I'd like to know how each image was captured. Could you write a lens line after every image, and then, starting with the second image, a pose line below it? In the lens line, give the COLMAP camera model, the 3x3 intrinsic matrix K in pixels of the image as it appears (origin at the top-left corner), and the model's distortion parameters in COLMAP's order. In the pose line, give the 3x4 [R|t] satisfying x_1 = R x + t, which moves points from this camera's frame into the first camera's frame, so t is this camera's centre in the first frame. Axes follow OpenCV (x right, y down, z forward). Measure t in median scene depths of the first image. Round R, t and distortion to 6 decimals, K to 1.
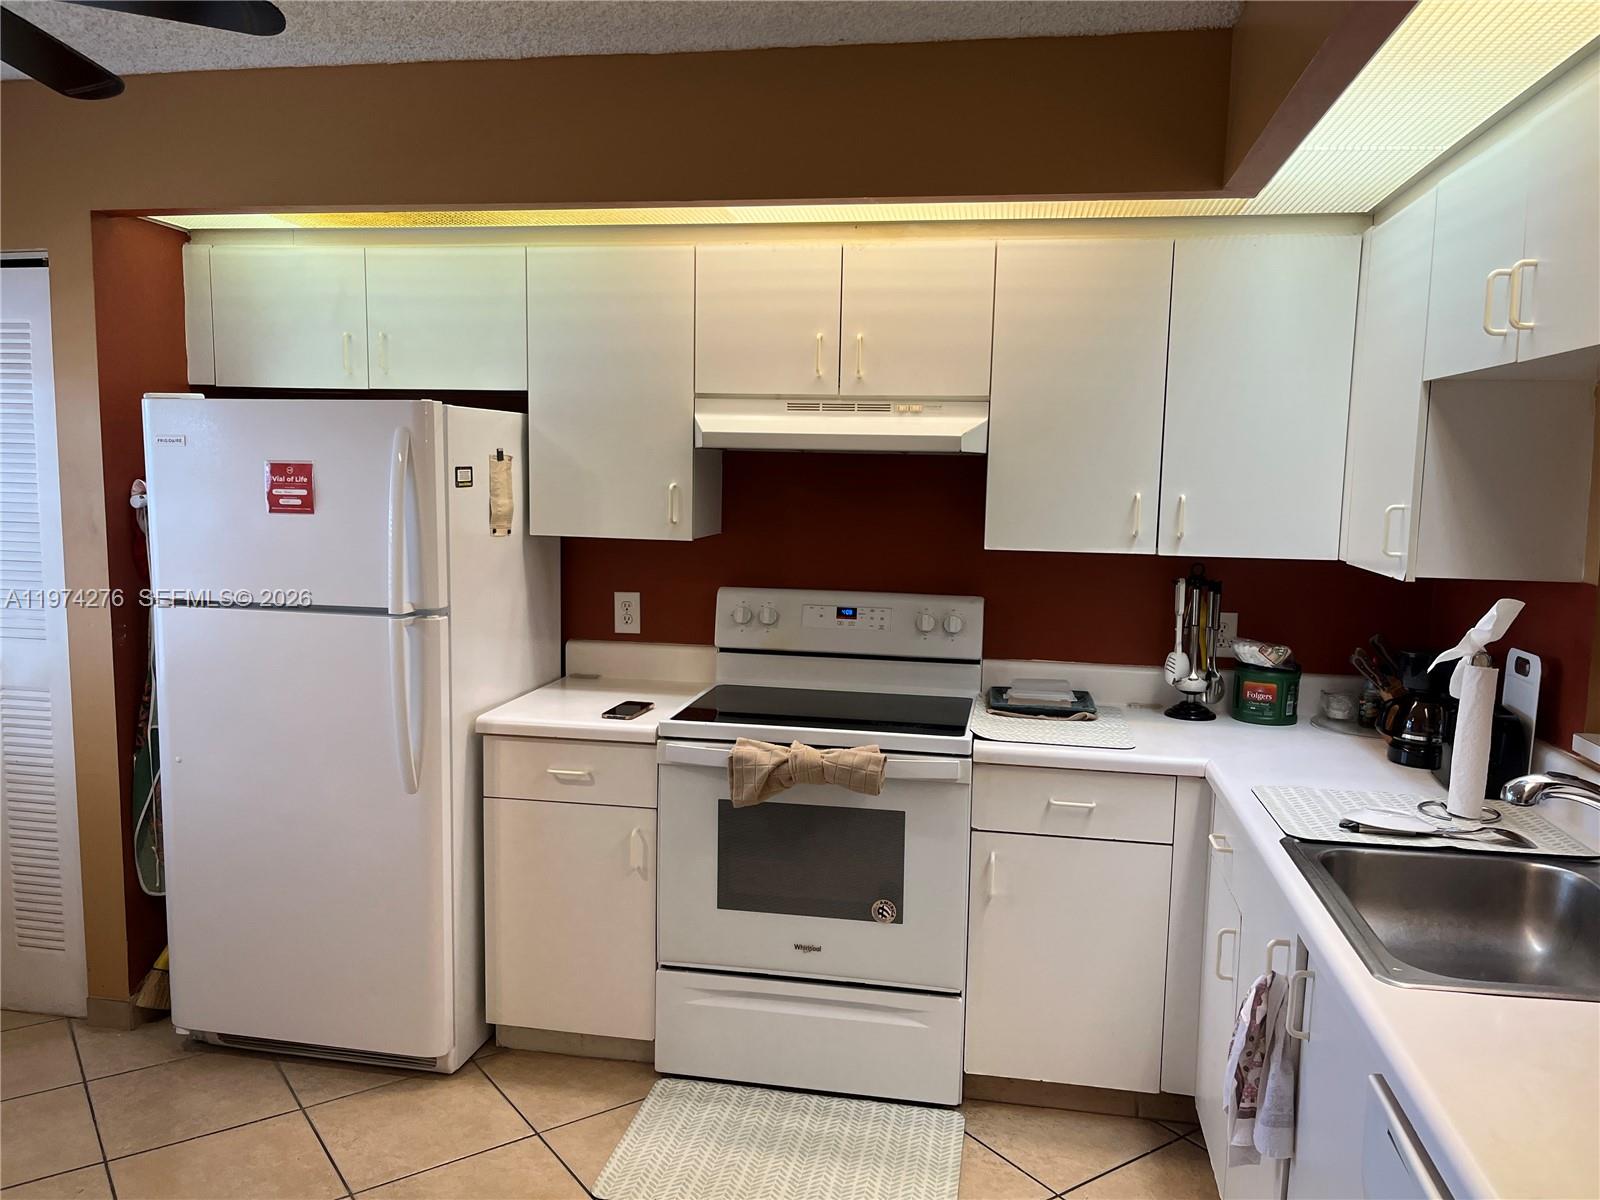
lens RADIAL K [[1210.4, 0, 796.7], [0, 1210.4, 609.1], [0, 0, 1]] dist [-0.000004, -0.028556]
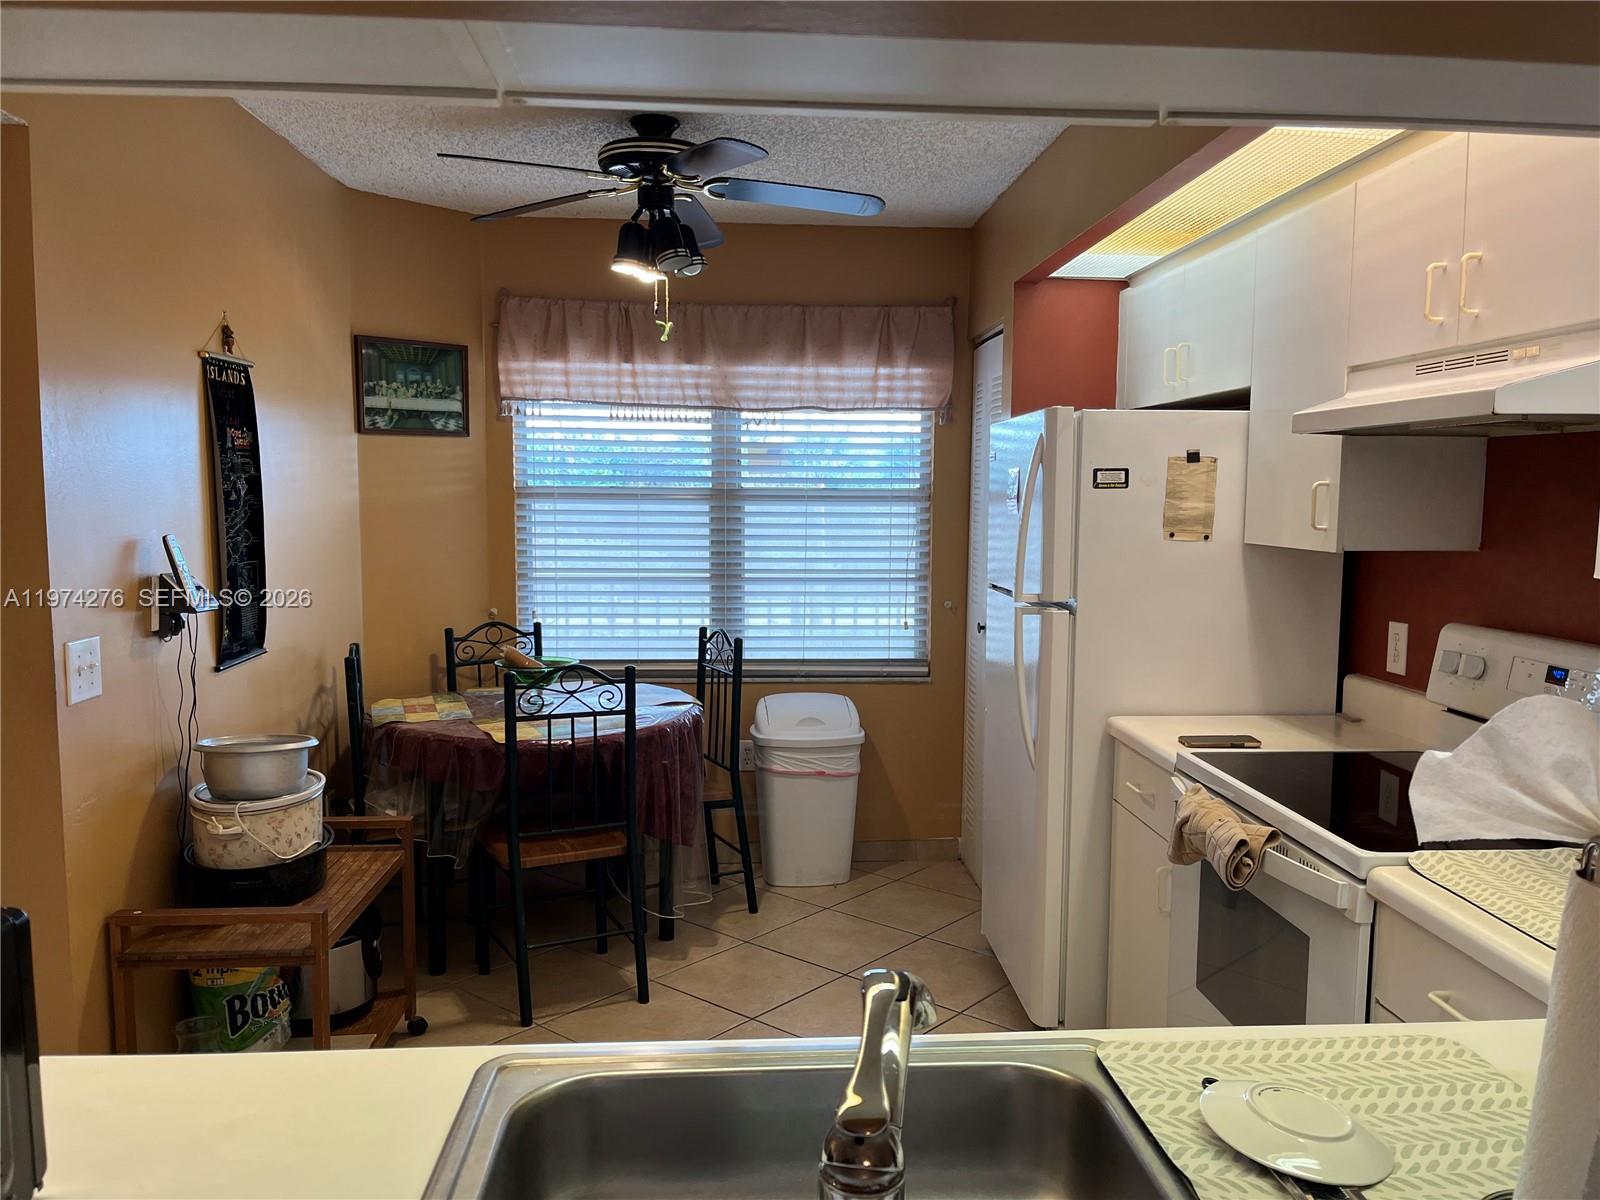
lens RADIAL K [[1210.4, 0, 795.1], [0, 1210.4, 597.6], [0, 0, 1]] dist [-0.000004, -0.028556]
pose [[0.235068, 0.063659, -0.969892, 0.616895], [-0.113283, 0.992847, 0.037710, -0.017213], [0.965355, 0.101008, 0.240598, 0.479609]]
